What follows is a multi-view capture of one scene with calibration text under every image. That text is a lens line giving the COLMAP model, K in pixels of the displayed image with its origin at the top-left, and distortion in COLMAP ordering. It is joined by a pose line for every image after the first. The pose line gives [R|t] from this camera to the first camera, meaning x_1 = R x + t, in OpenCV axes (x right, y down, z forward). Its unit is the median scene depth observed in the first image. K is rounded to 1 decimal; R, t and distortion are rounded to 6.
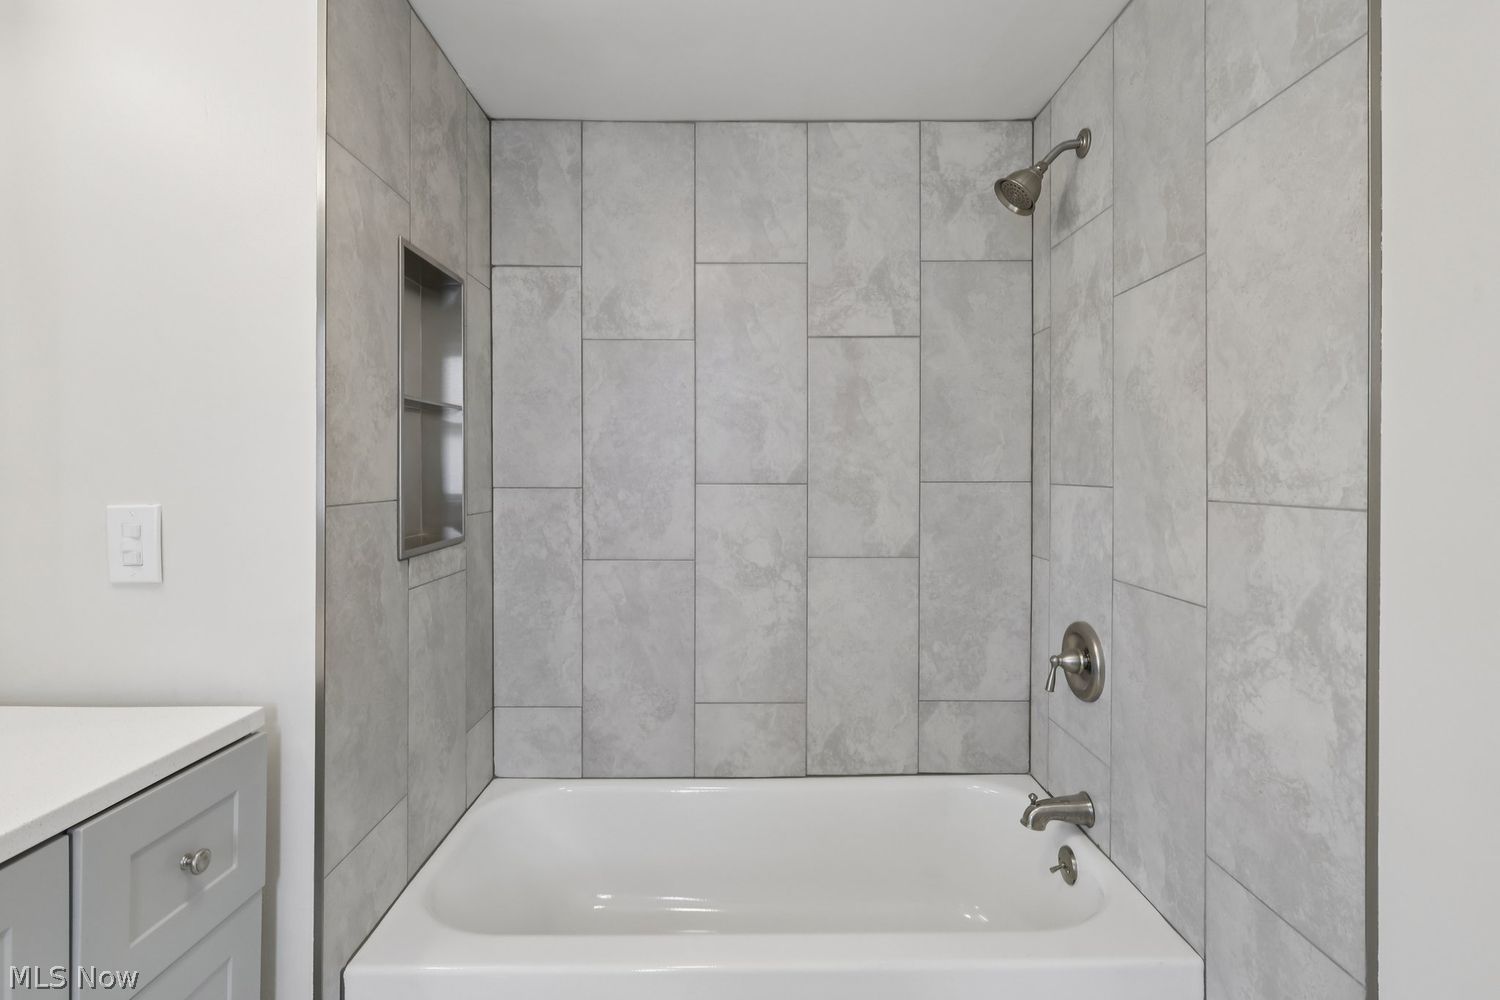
lens RADIAL K [[698.3, 0, 748.6], [0, 698.3, 475.5], [0, 0, 1]] dist [-0.002652, 0.001257]
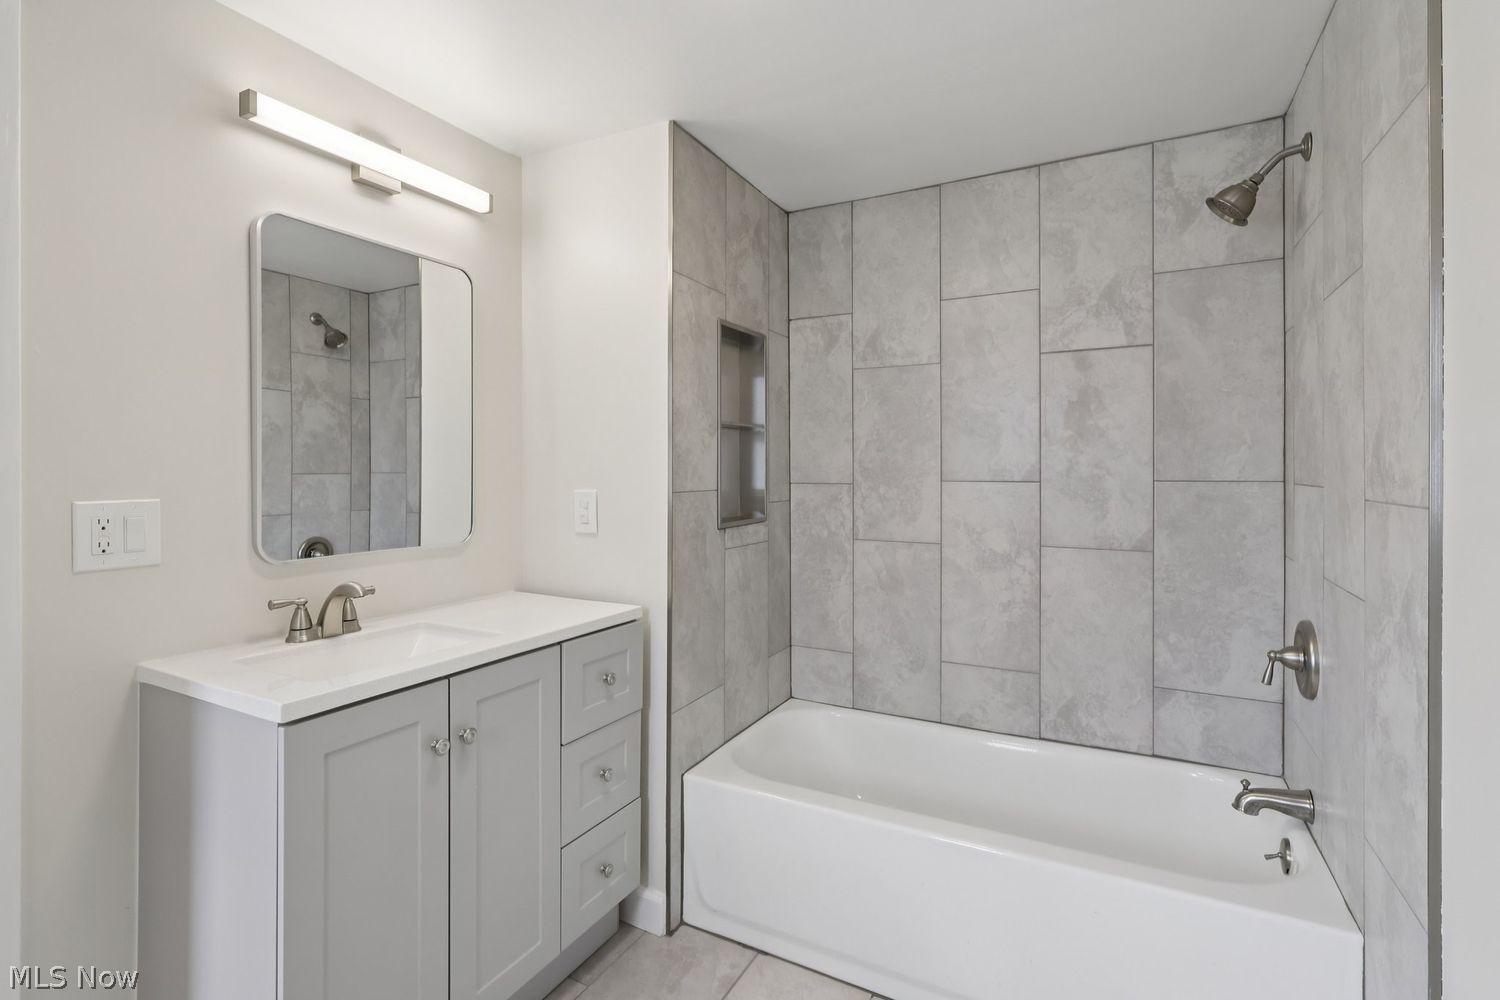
lens RADIAL K [[698.3, 0, 748.6], [0, 698.3, 475.5], [0, 0, 1]] dist [-0.002652, 0.001257]
pose [[0.877740, 0.003155, -0.479127, 0.214665], [-0.001909, 0.999993, 0.003089, -0.001307], [0.479134, -0.001797, 0.877740, -0.231864]]
